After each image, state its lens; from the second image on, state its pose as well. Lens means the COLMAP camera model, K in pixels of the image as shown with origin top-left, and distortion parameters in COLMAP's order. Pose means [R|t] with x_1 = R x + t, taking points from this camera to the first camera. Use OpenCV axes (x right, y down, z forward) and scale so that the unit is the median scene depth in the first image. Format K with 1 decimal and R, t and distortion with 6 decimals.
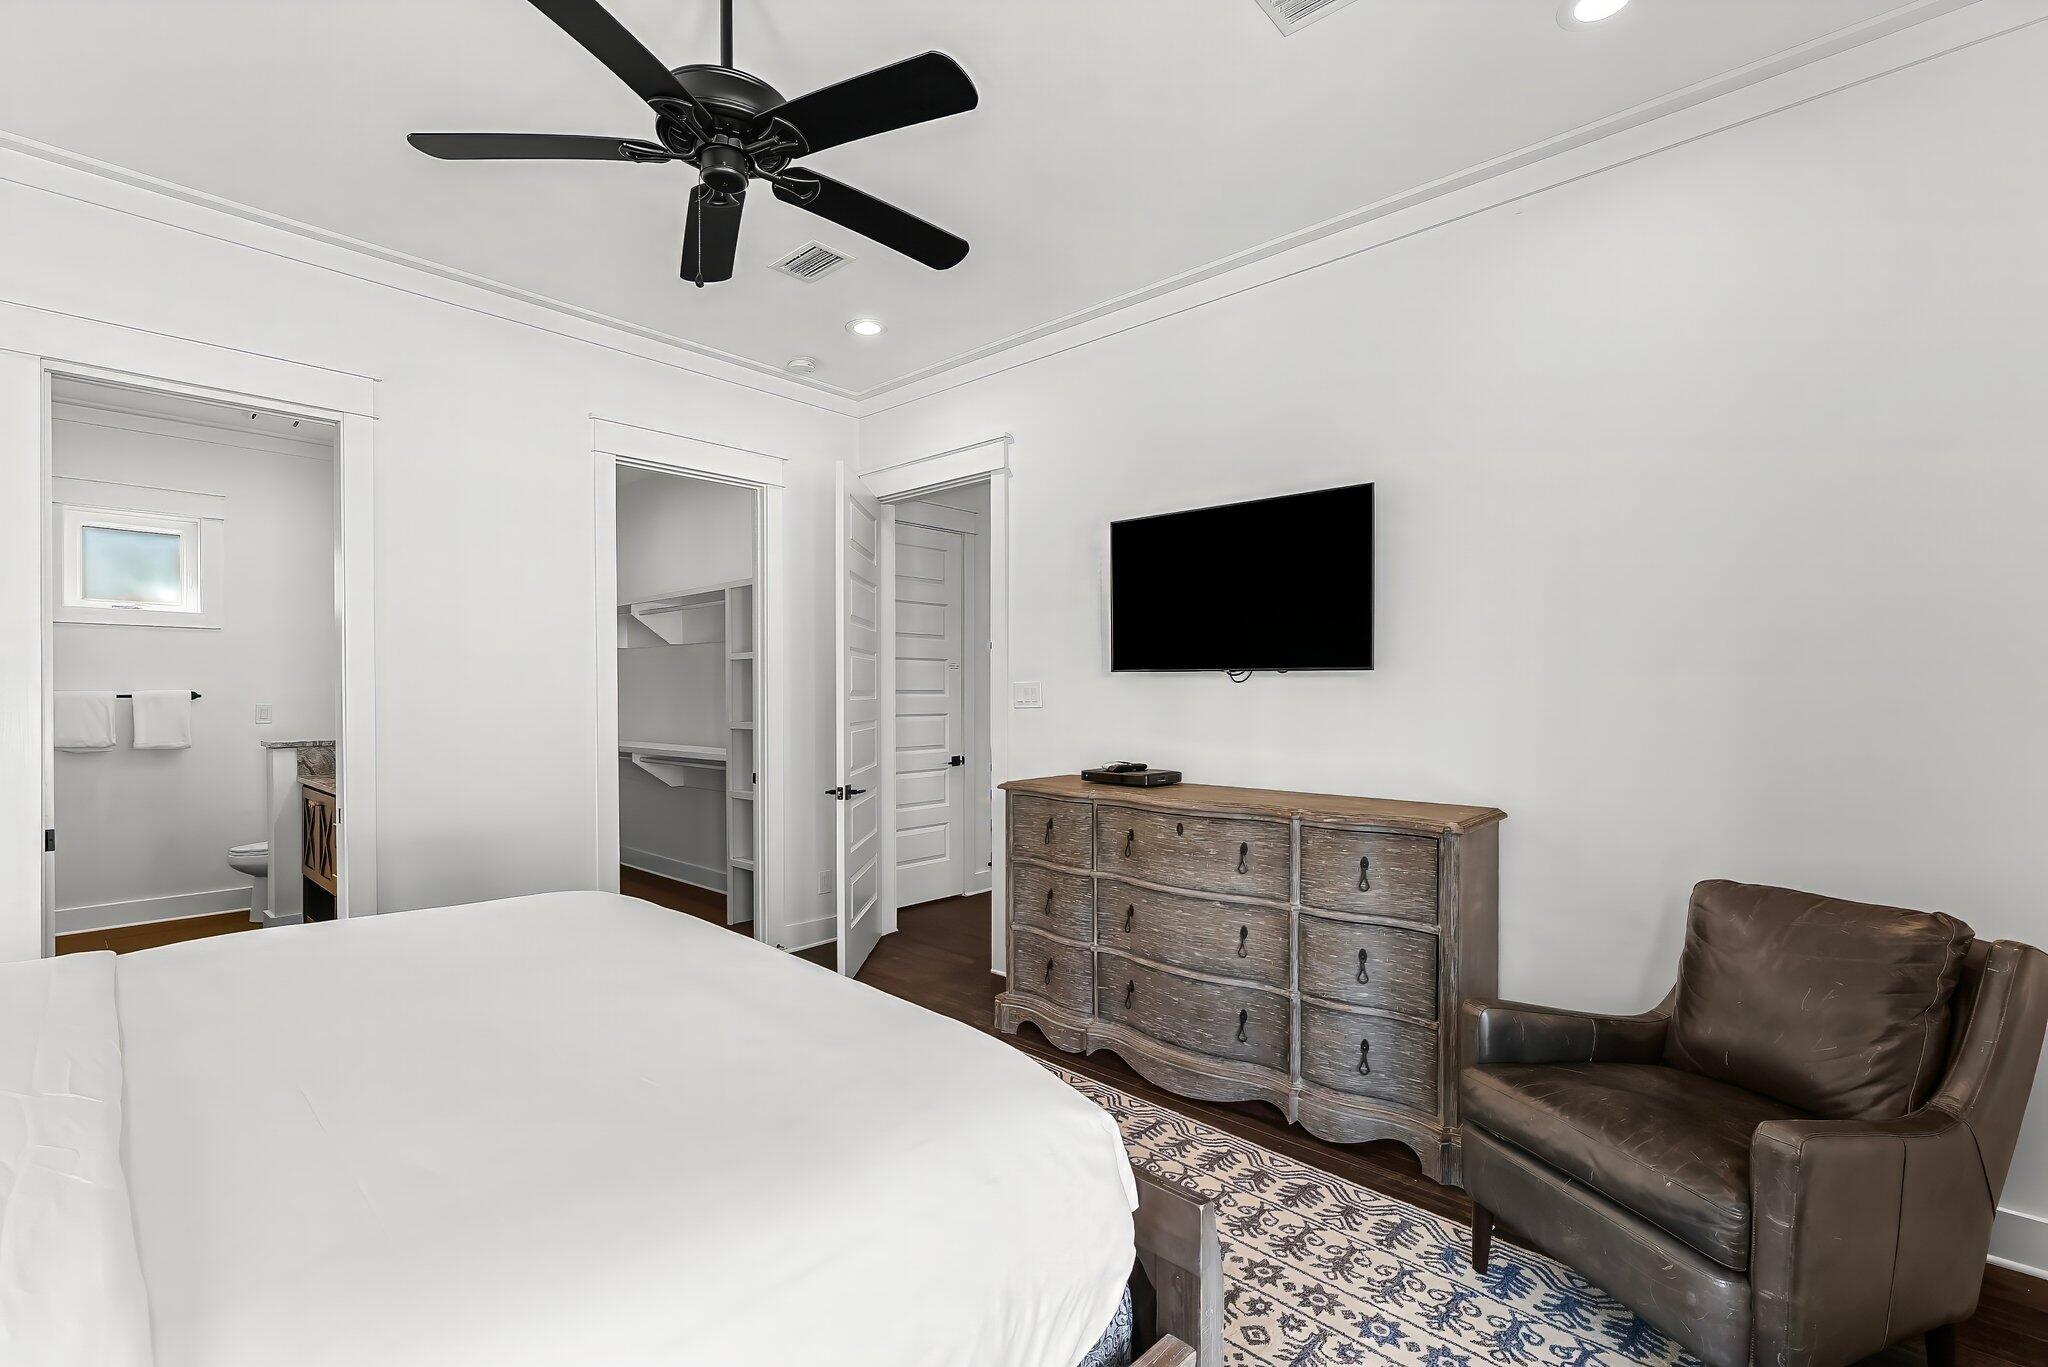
lens RADIAL K [[916.3, 0, 1022.3], [0, 916.3, 706.5], [0, 0, 1]] dist [-0.000999, -0.000052]
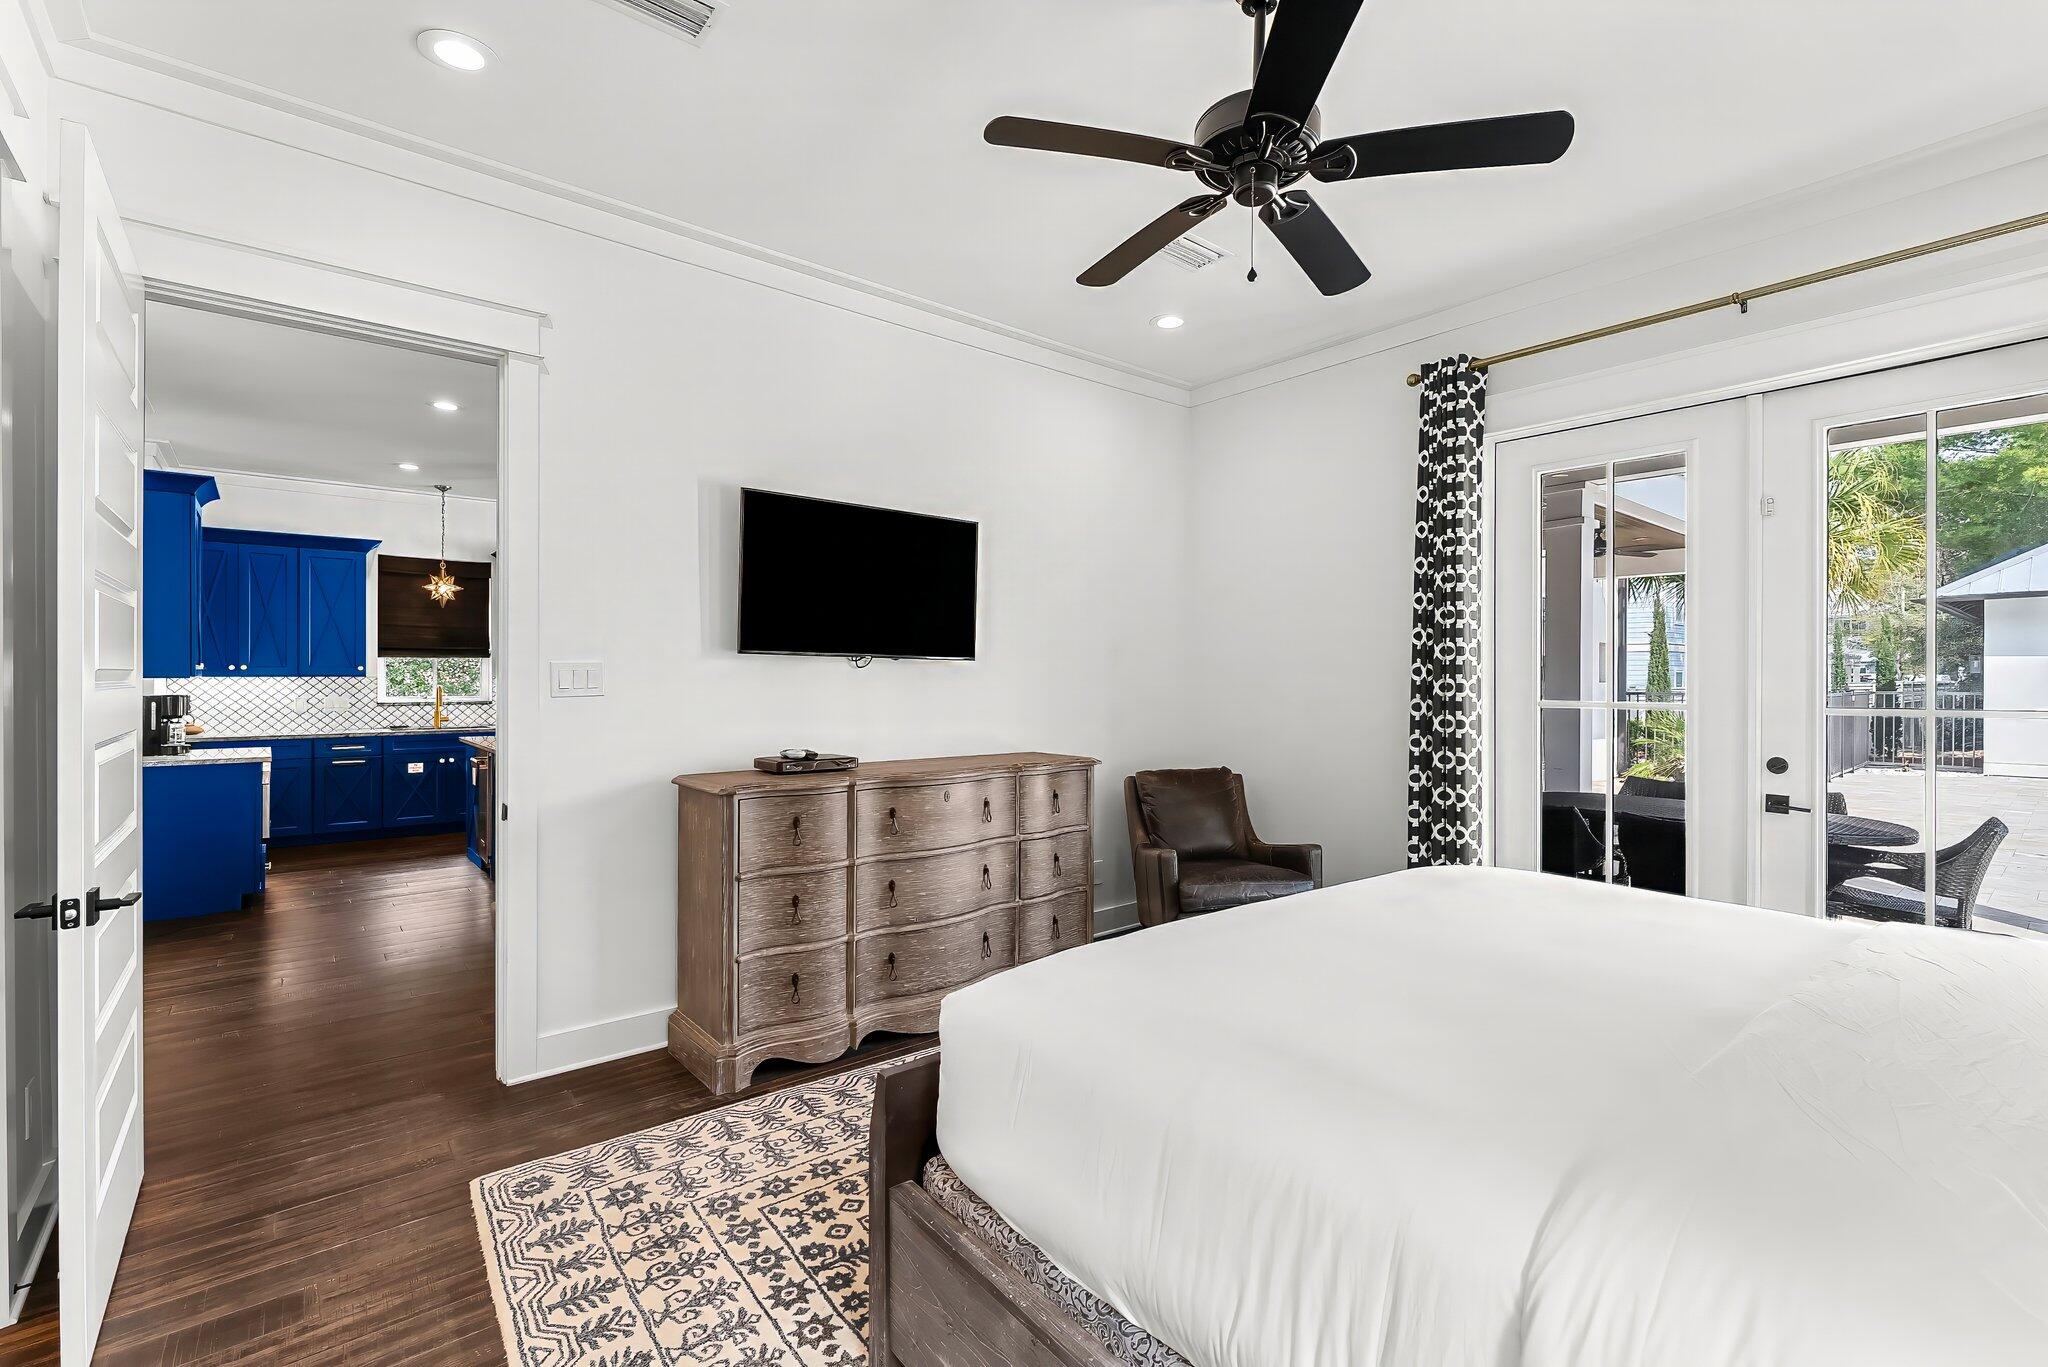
lens RADIAL K [[882.9, 0, 1024.0], [0, 882.9, 683.5], [0, 0, 1]] dist [-0.000117, 0.000025]
pose [[0.139899, -0.006021, 0.990148, -0.795321], [0.010431, 0.999935, 0.004606, -0.009402], [-0.990111, 0.009683, 0.139952, 0.660989]]
